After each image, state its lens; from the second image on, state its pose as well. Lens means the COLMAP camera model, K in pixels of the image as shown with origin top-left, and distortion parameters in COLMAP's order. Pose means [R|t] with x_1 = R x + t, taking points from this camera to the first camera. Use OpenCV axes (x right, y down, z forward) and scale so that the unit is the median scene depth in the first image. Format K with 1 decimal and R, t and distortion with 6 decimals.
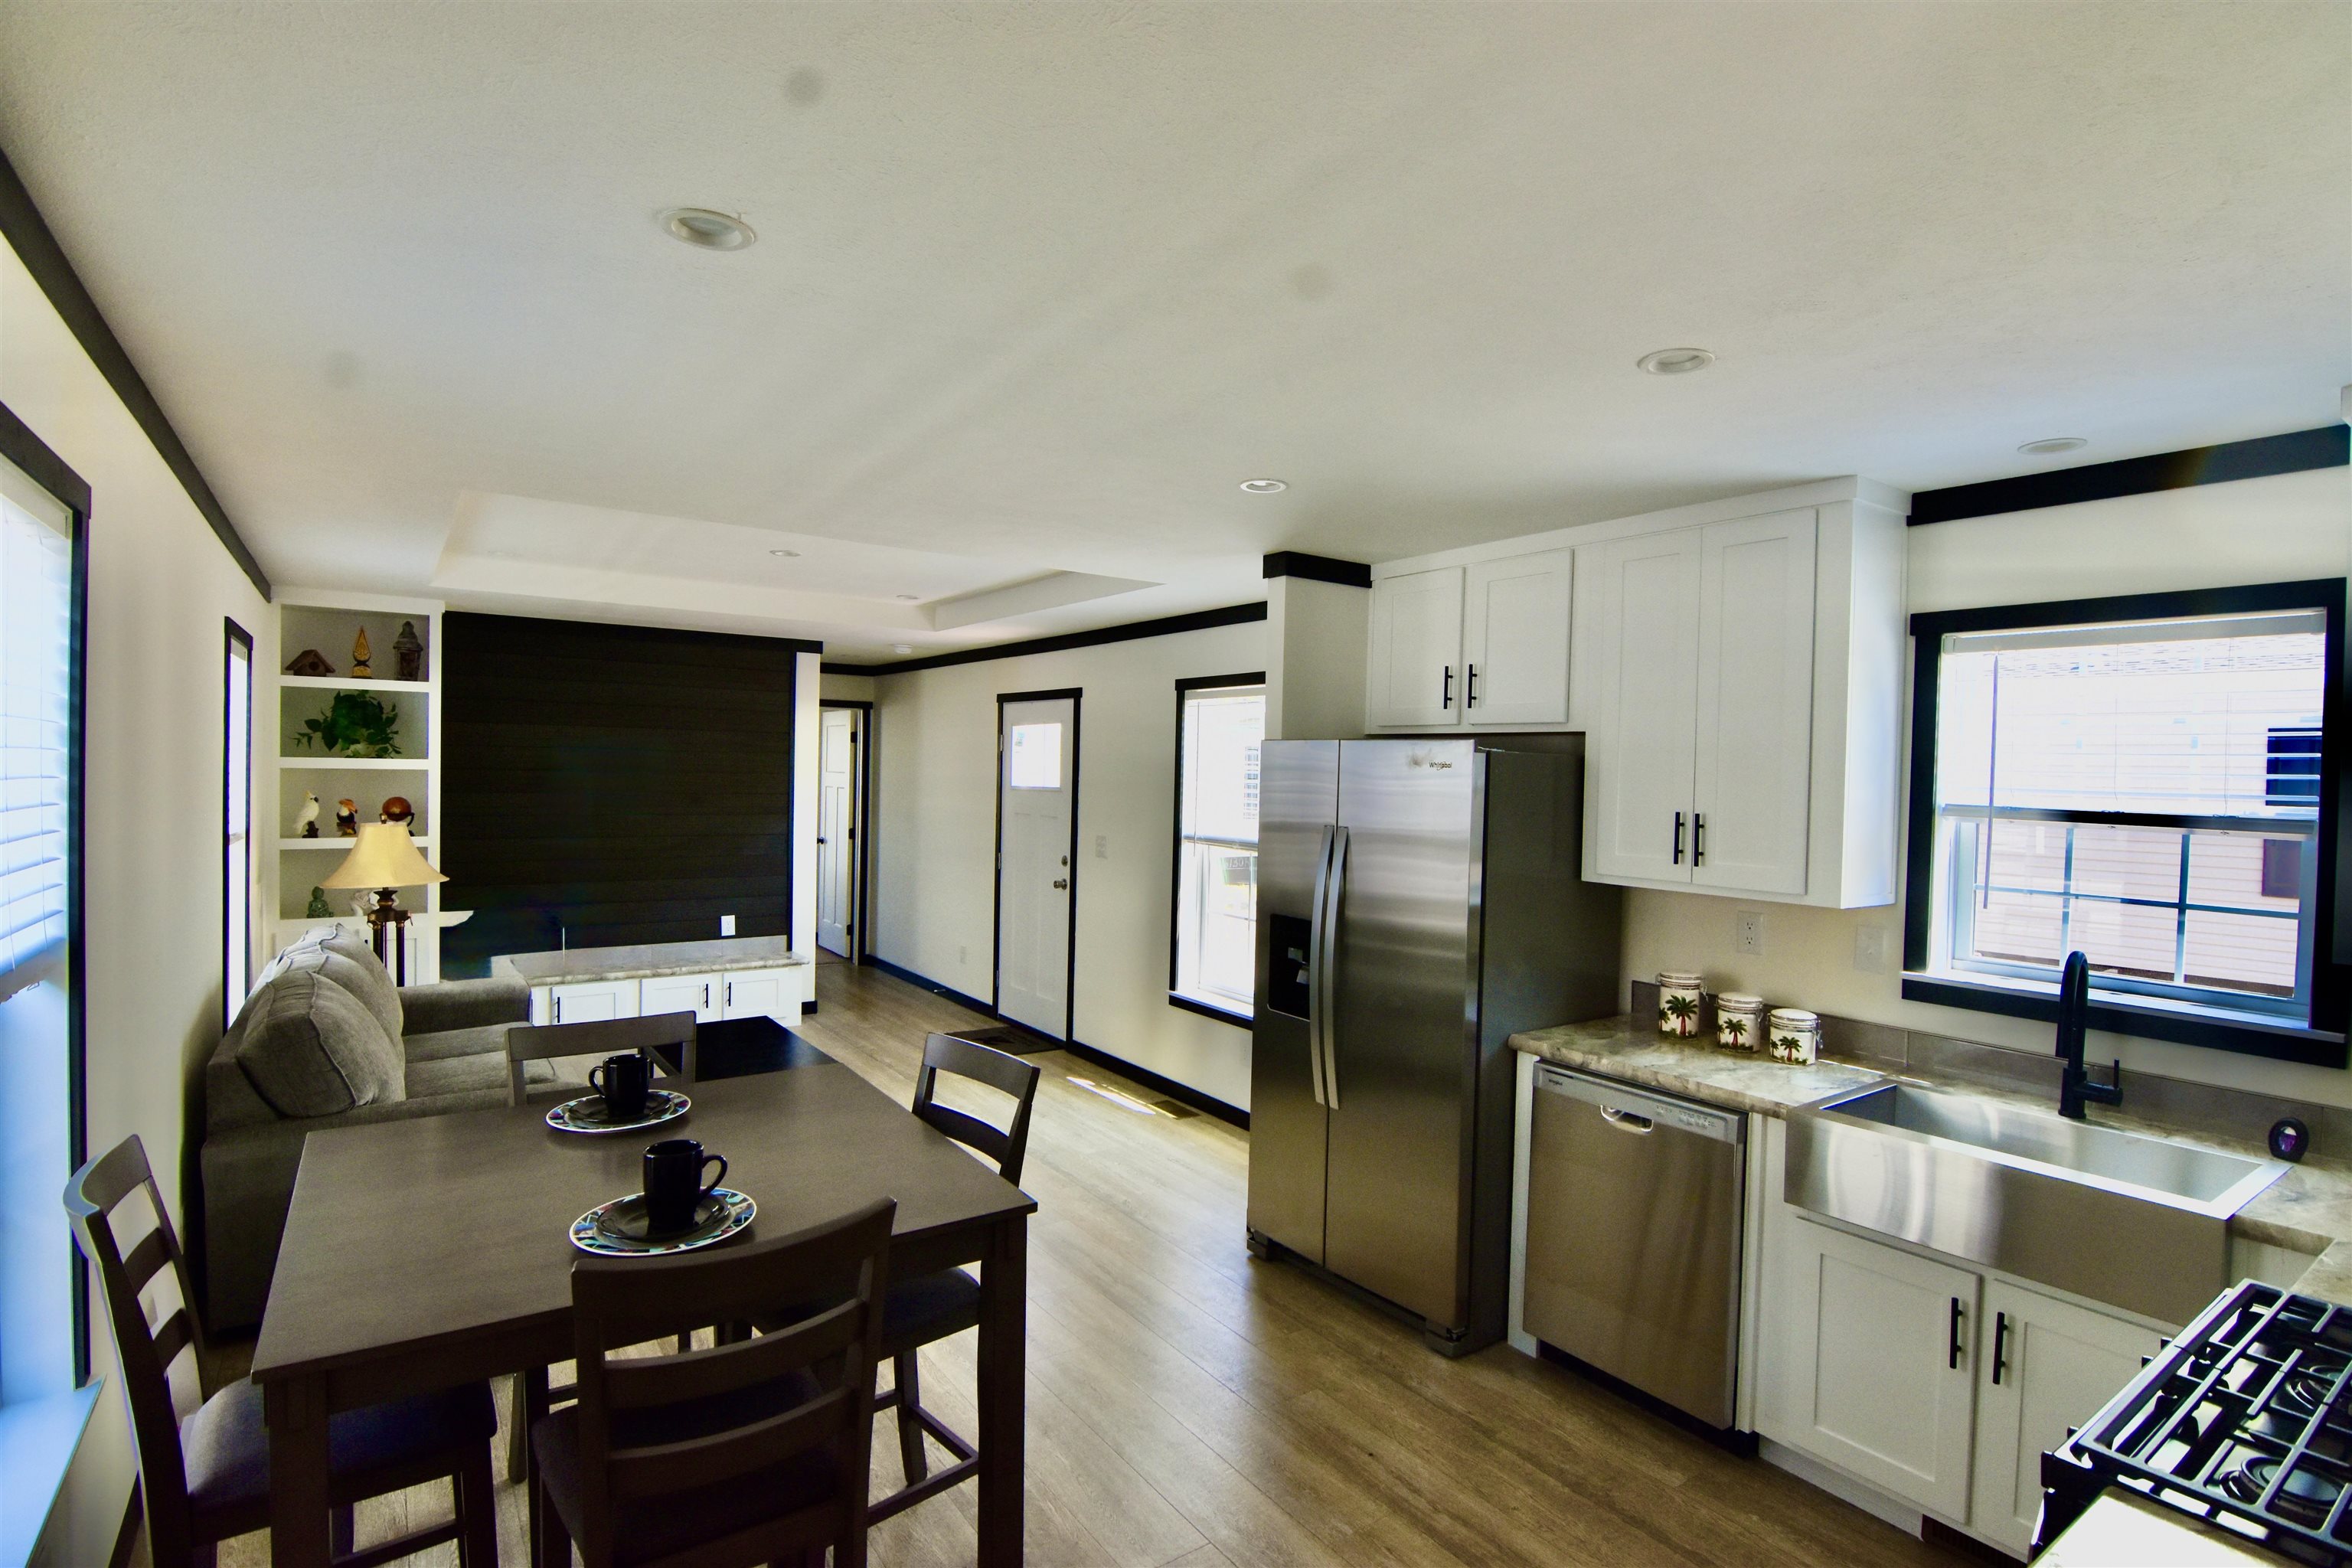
lens RADIAL K [[1144.0, 0, 1195.5], [0, 1144.0, 801.0], [0, 0, 1]] dist [-0.008412, -0.008629]
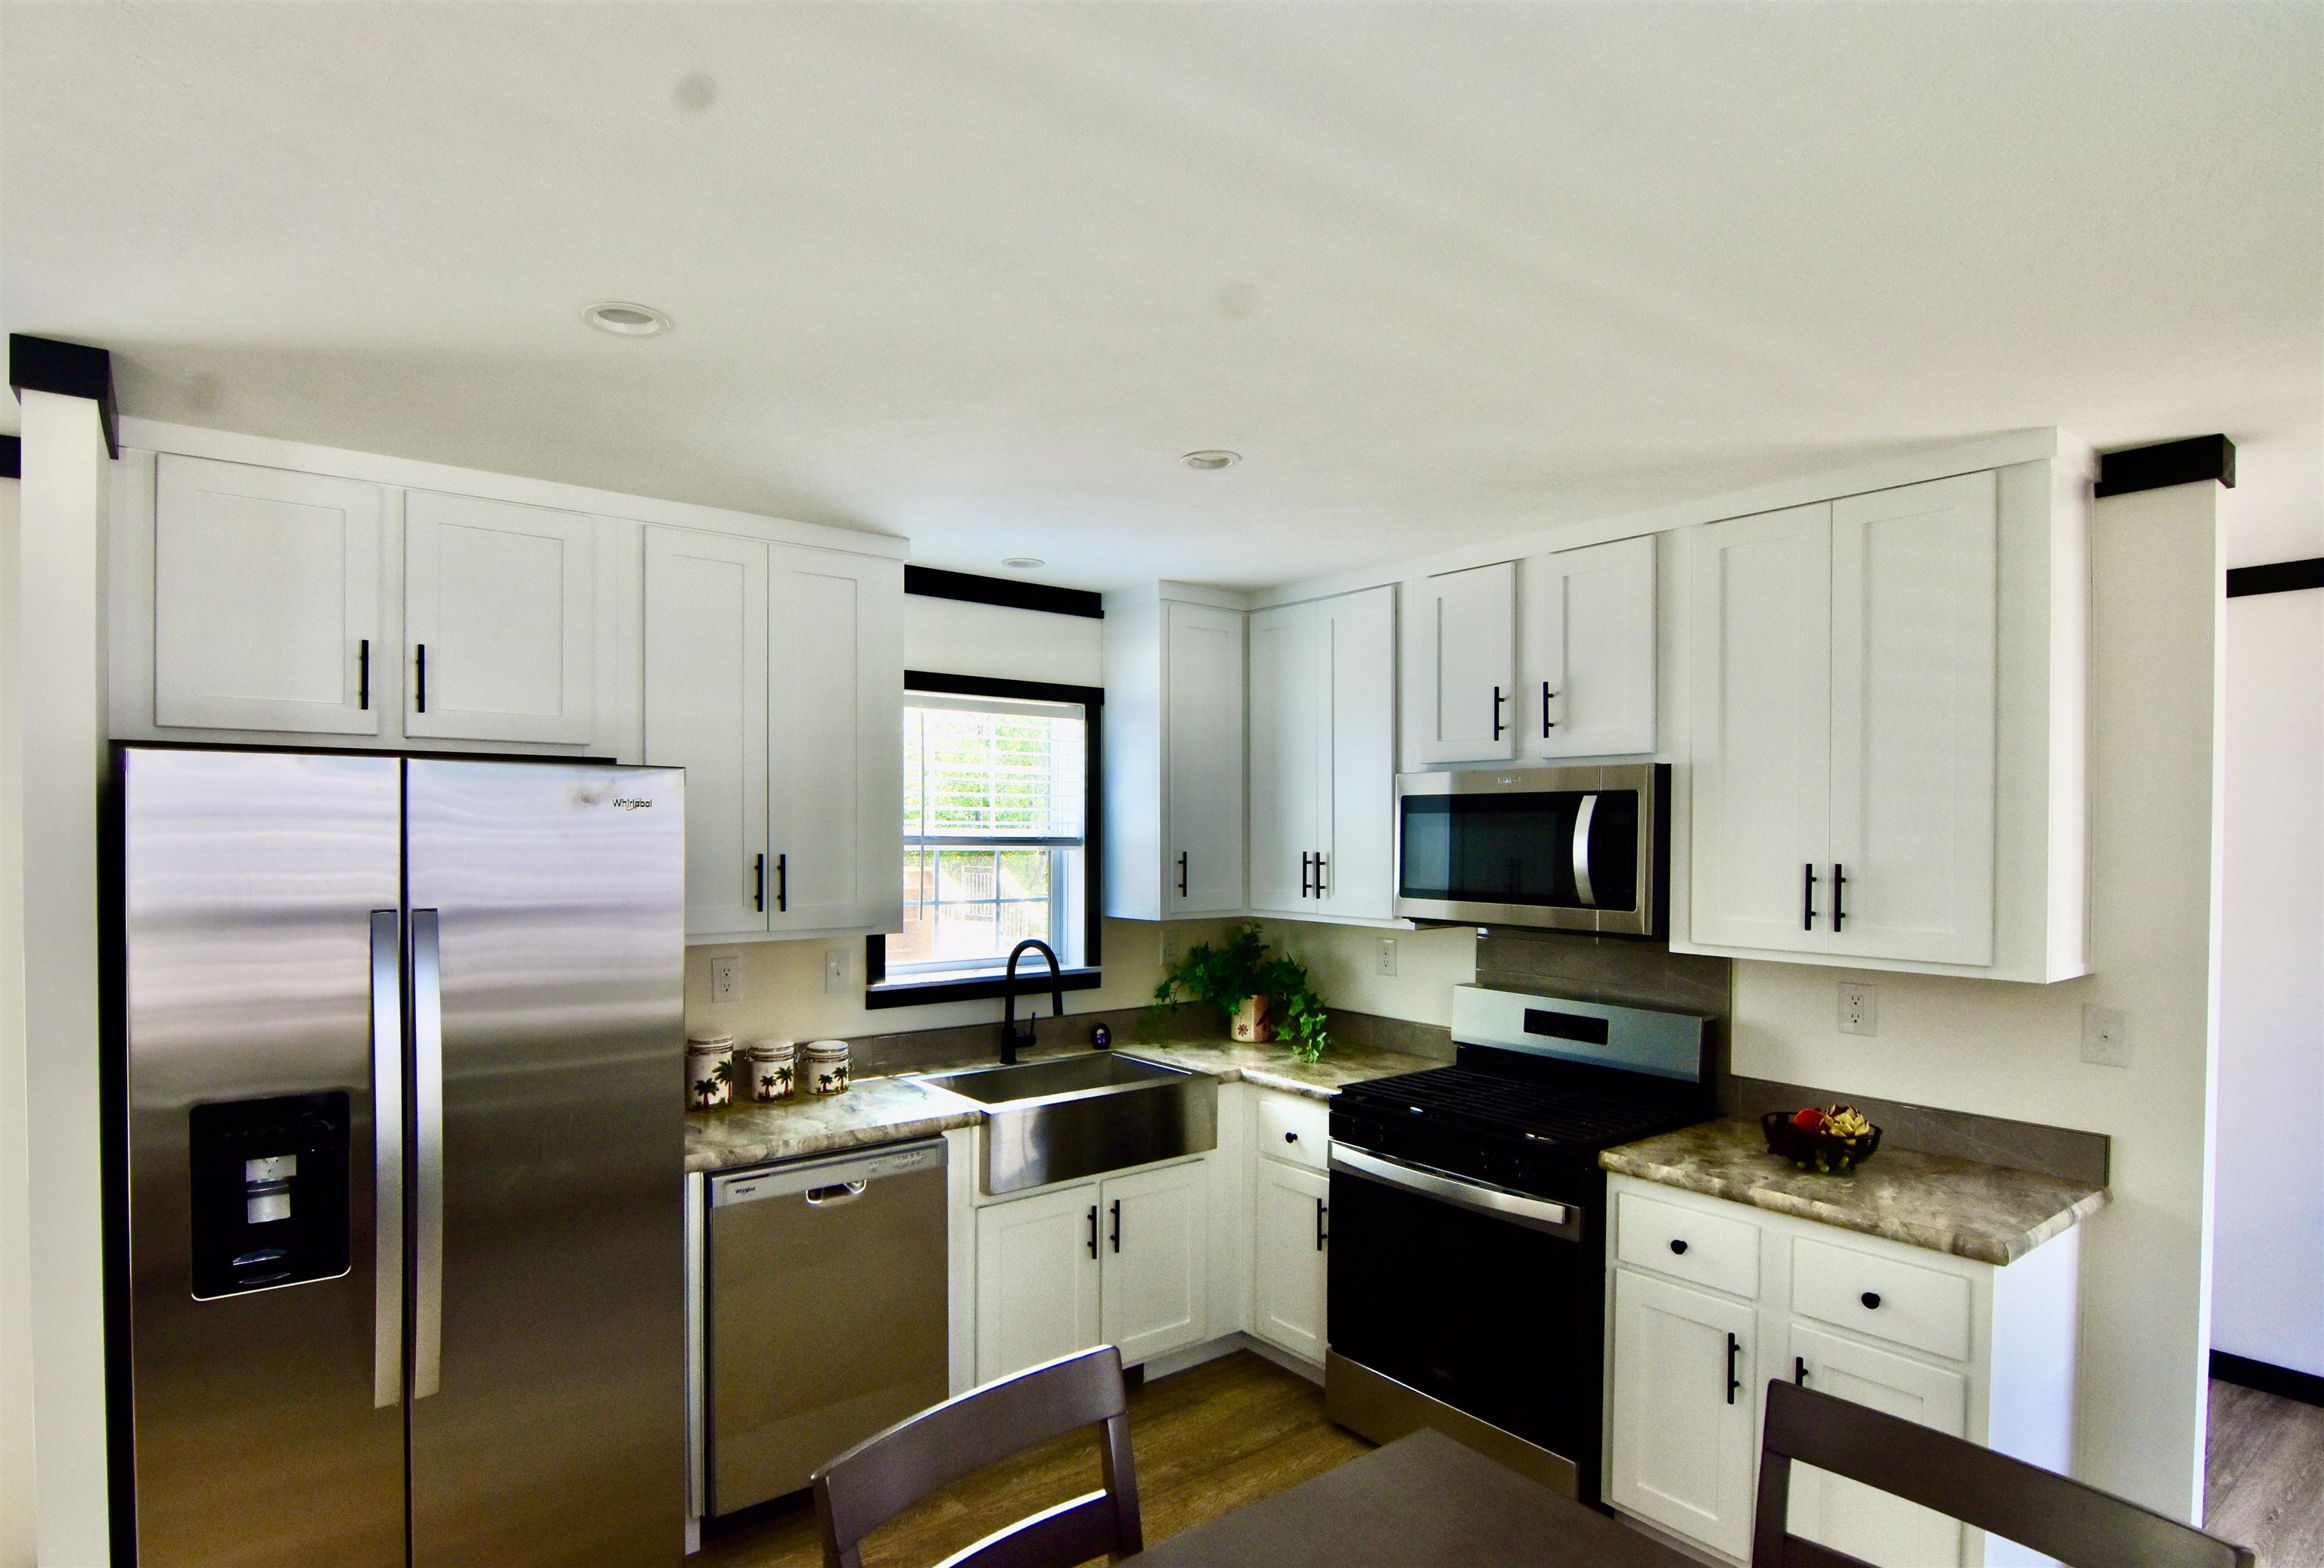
lens RADIAL K [[1218.7, 0, 1100.6], [0, 1218.7, 838.7], [0, 0, 1]] dist [-0.011520, -0.003160]
pose [[-0.015631, -0.034250, 0.999291, -0.557235], [0.018953, 0.999223, 0.034544, -0.030360], [-0.999698, 0.019479, -0.014969, 0.811521]]
